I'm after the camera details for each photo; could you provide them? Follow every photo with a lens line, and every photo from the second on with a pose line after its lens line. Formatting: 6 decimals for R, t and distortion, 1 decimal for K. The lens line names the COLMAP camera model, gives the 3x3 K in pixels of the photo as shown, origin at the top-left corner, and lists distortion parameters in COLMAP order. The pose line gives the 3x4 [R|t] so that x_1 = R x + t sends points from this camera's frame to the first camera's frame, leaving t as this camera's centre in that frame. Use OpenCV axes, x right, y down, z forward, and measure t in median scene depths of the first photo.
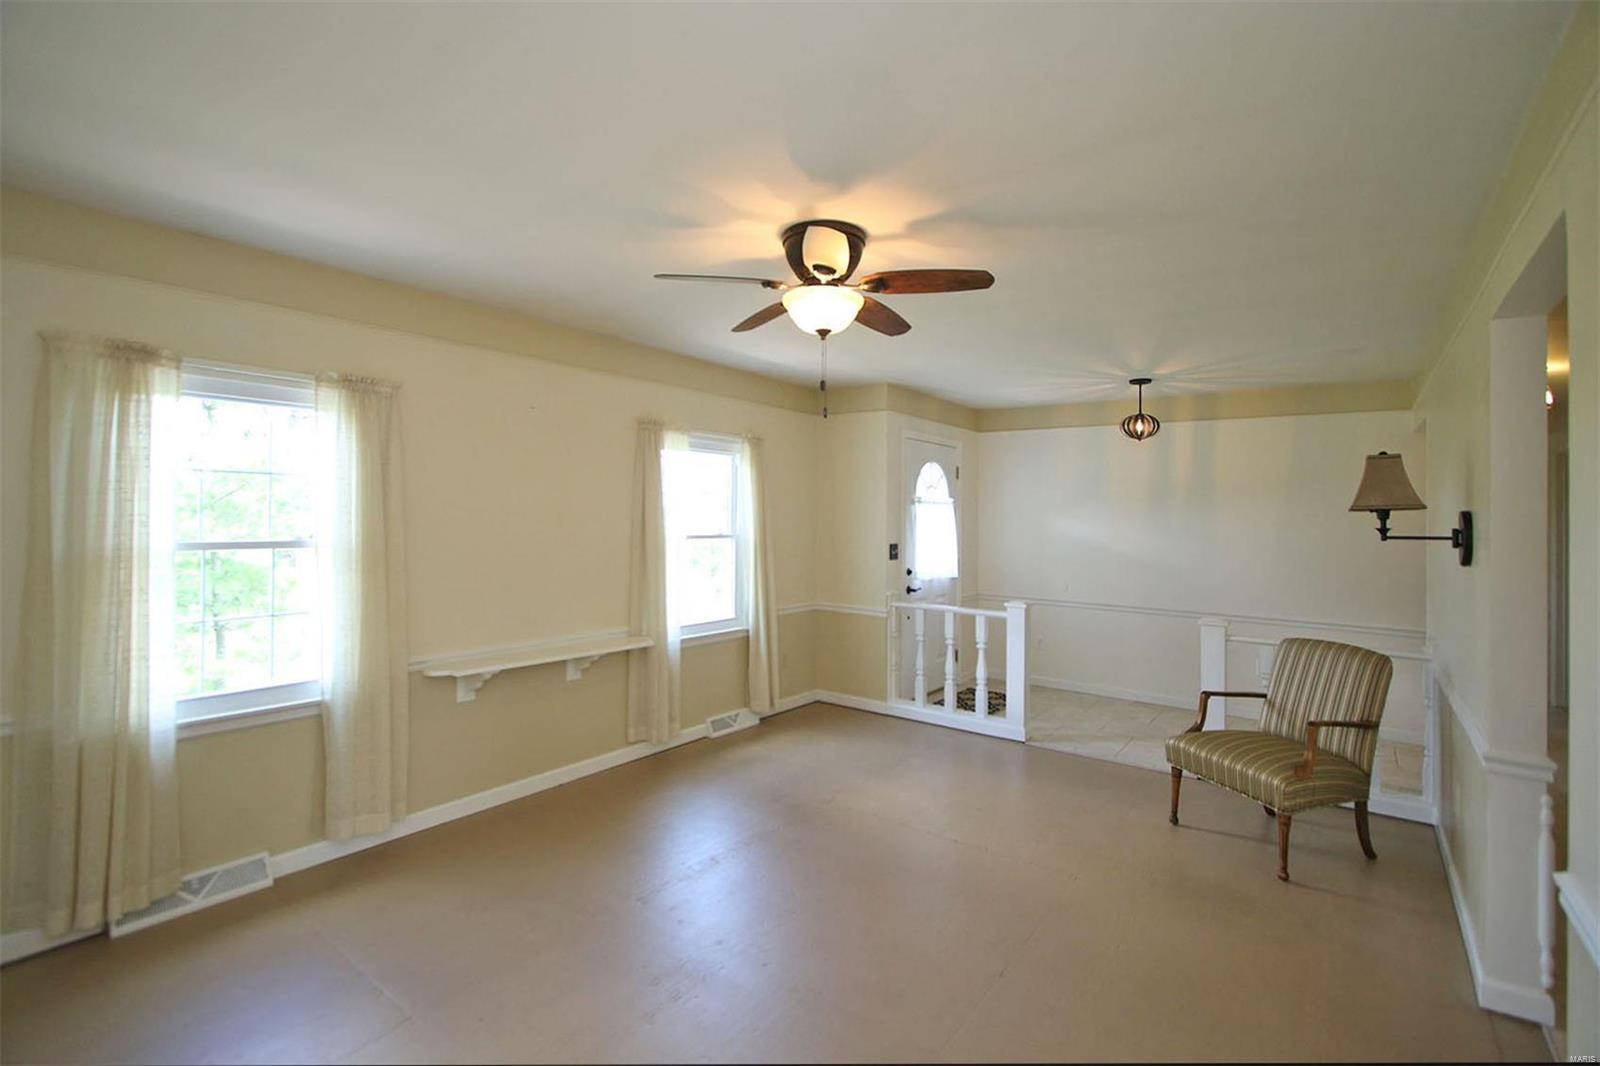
lens RADIAL K [[726.4, 0, 796.4], [0, 726.4, 518.1], [0, 0, 1]] dist [-0.010039, 0.000393]
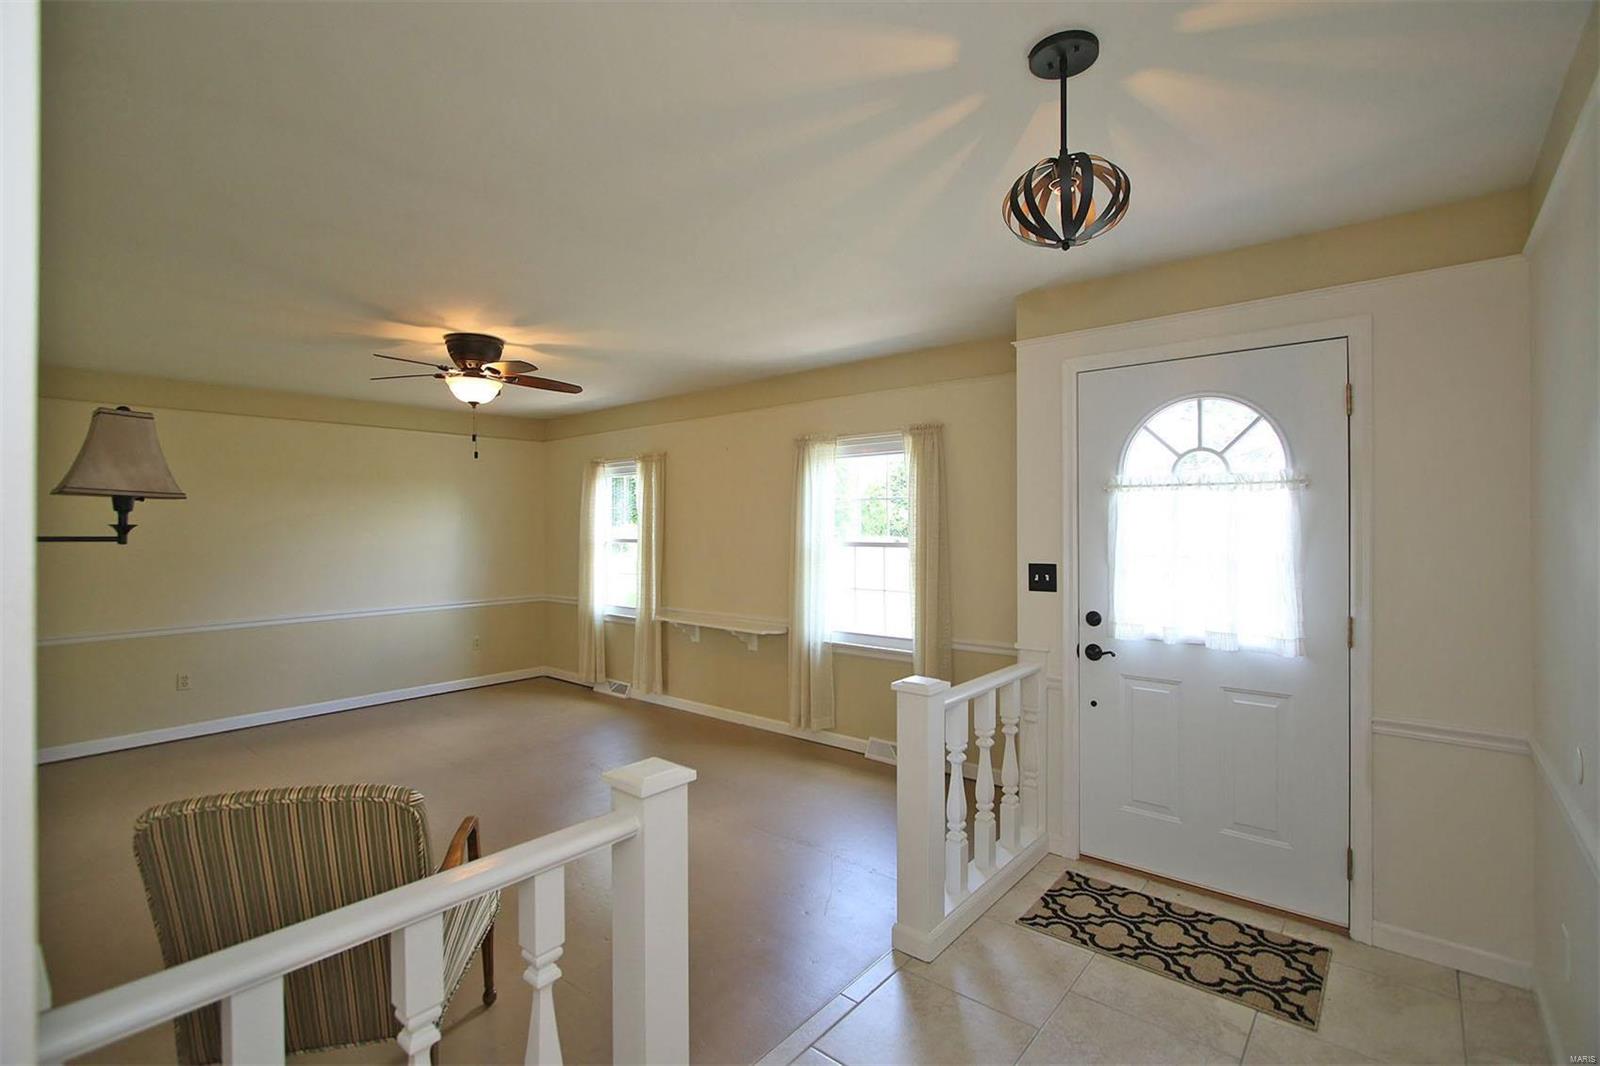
lens RADIAL K [[726.4, 0, 795.7], [0, 726.4, 526.6], [0, 0, 1]] dist [-0.010039, 0.000393]
pose [[-0.048845, -0.013991, -0.998708, 0.881800], [-0.001211, 0.999902, -0.013948, 0.016809], [0.998806, 0.000528, -0.048857, 1.009458]]
